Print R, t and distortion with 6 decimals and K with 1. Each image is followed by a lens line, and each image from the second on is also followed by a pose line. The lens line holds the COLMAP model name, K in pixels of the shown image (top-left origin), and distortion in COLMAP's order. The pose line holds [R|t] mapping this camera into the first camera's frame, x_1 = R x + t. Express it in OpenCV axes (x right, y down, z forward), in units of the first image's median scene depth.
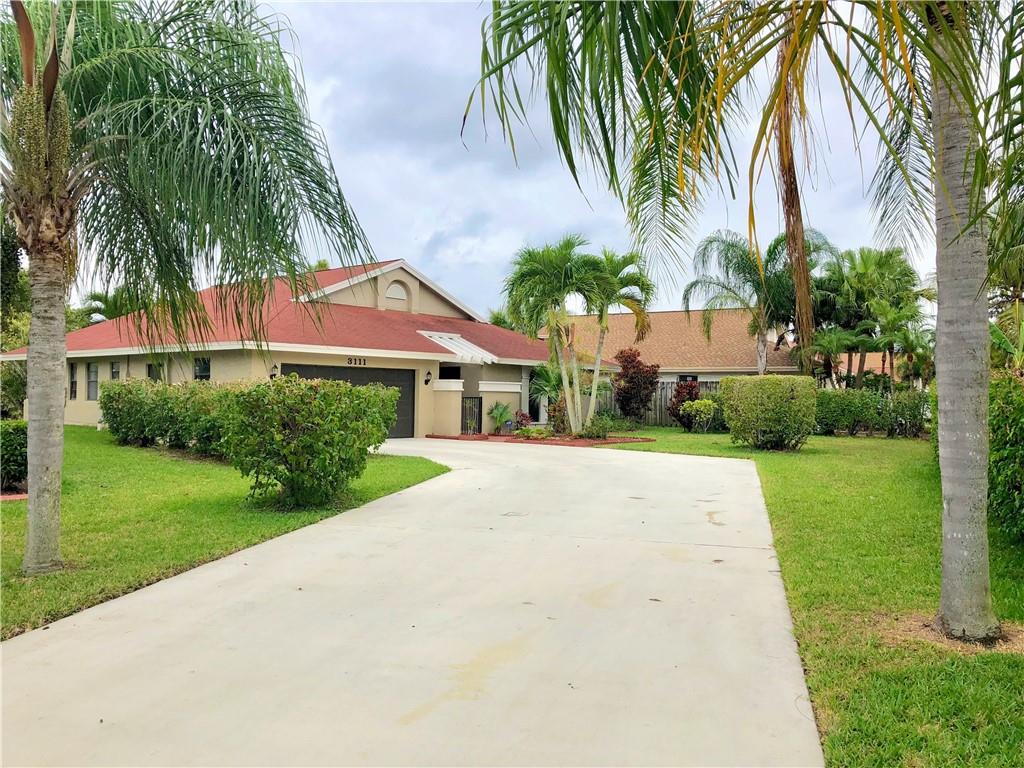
lens RADIAL K [[842.7, 0, 510.9], [0, 842.7, 388.9], [0, 0, 1]] dist [0.051061, -0.018598]
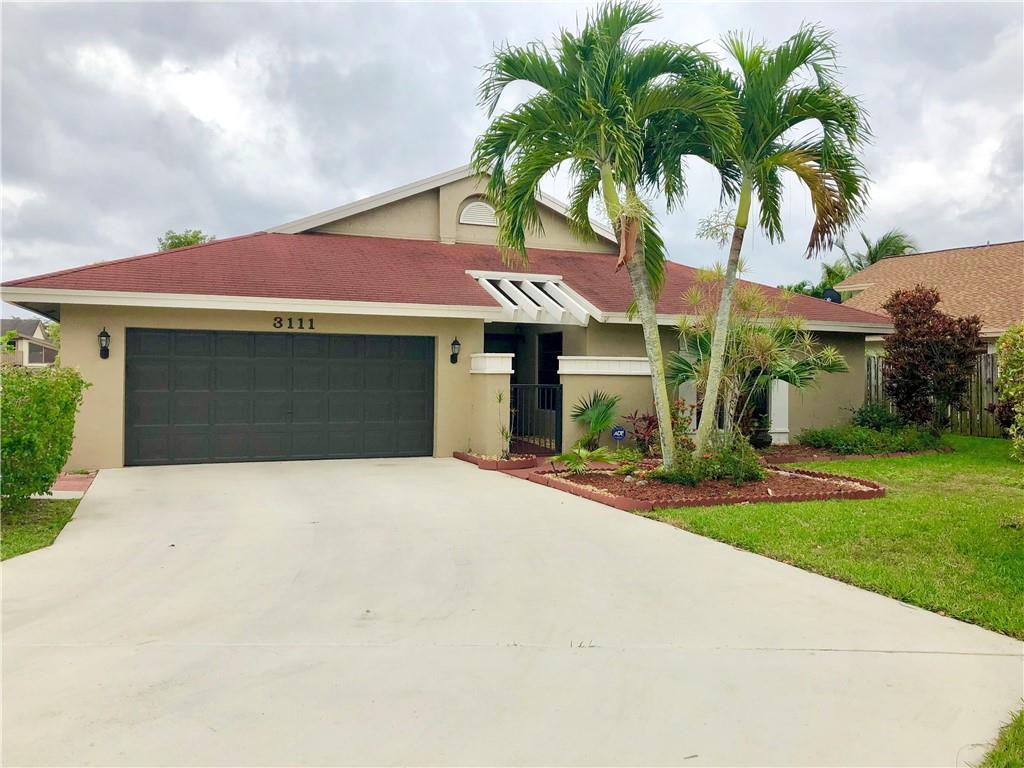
lens RADIAL K [[842.7, 0, 513.6], [0, 842.7, 377.0], [0, 0, 1]] dist [0.051061, -0.018598]
pose [[0.894071, -0.004334, -0.447904, 0.185614], [0.007665, 0.999955, 0.005624, 0.001404], [0.447859, -0.008461, 0.894064, 0.517116]]
